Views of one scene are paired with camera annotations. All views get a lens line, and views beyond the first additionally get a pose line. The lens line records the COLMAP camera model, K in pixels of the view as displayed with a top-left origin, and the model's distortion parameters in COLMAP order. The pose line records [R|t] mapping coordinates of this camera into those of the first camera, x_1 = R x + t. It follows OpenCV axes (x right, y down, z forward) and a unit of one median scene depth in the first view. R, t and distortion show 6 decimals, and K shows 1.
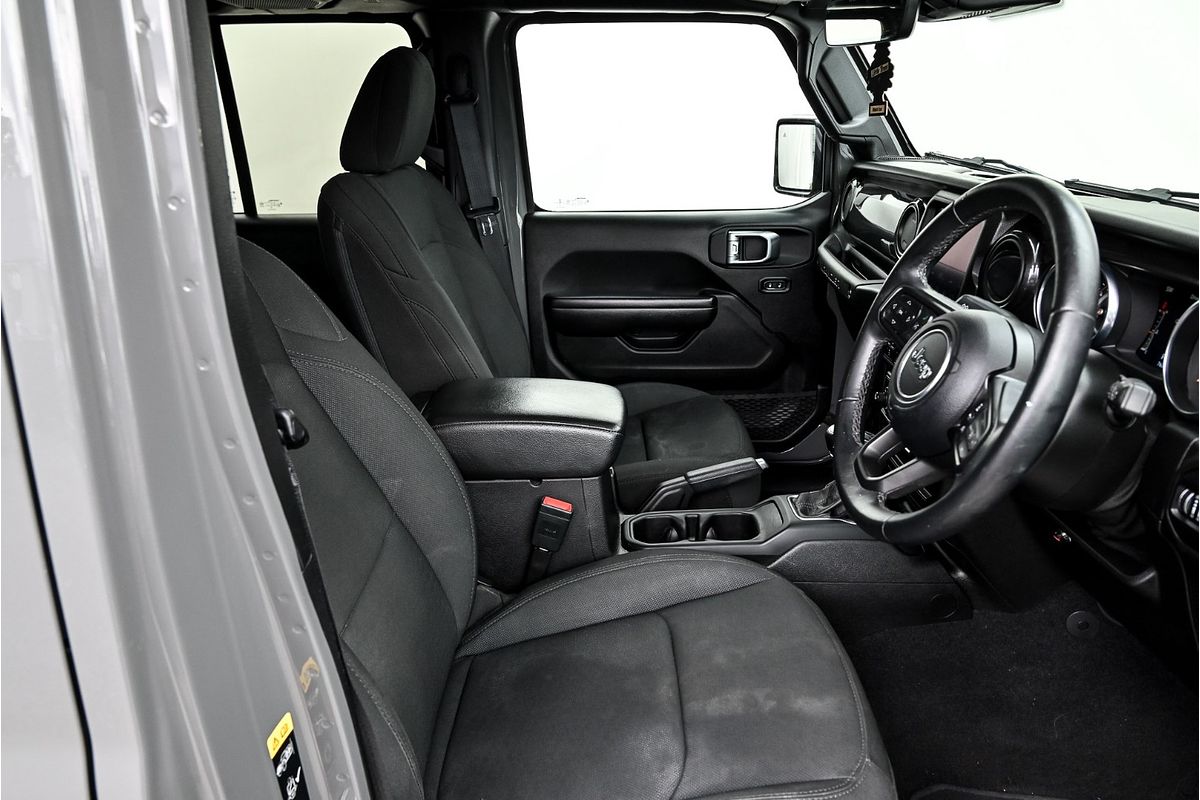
lens RADIAL K [[840.2, 0, 600.9], [0, 840.2, 372.4], [0, 0, 1]] dist [-0.006605, -0.001441]
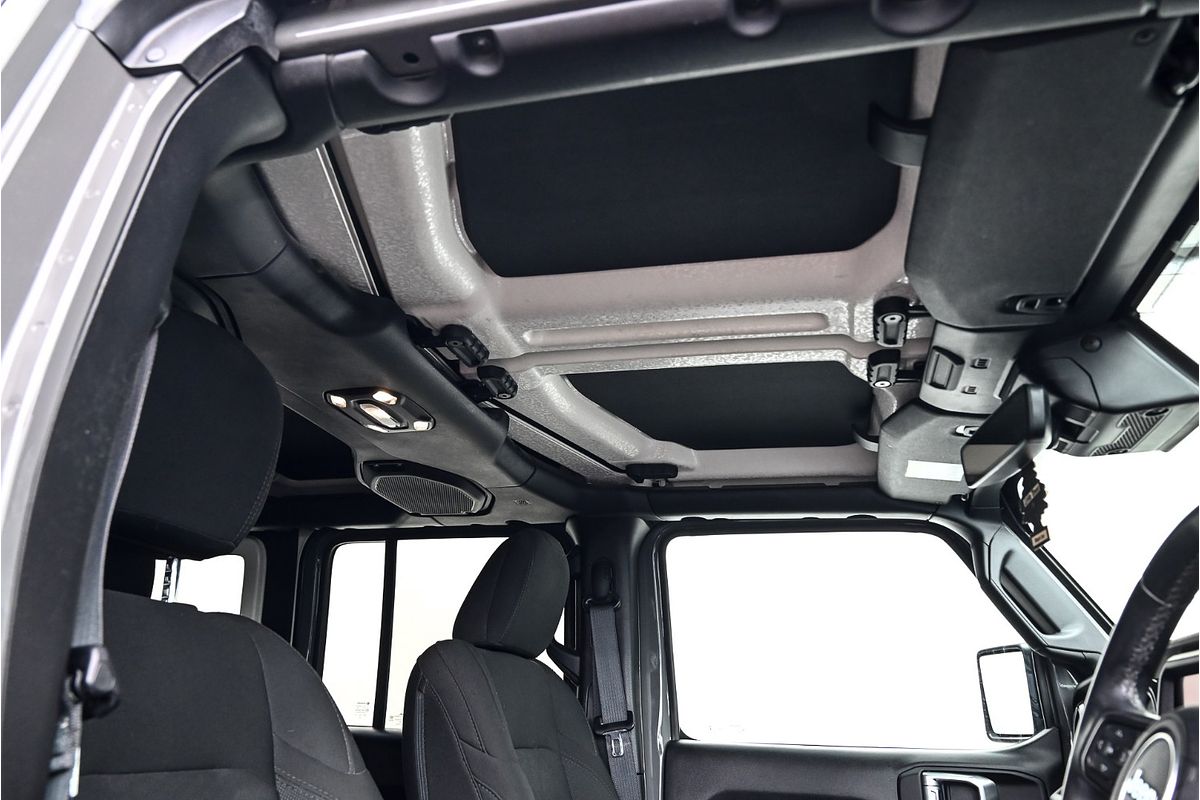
lens RADIAL K [[840.2, 0, 600.9], [0, 840.2, 372.4], [0, 0, 1]] dist [-0.006605, -0.001441]
pose [[0.965610, -0.067114, -0.251185, 0.087307], [-0.117742, 0.748487, -0.652614, 0.100105], [0.231808, 0.659745, 0.714844, 0.137173]]
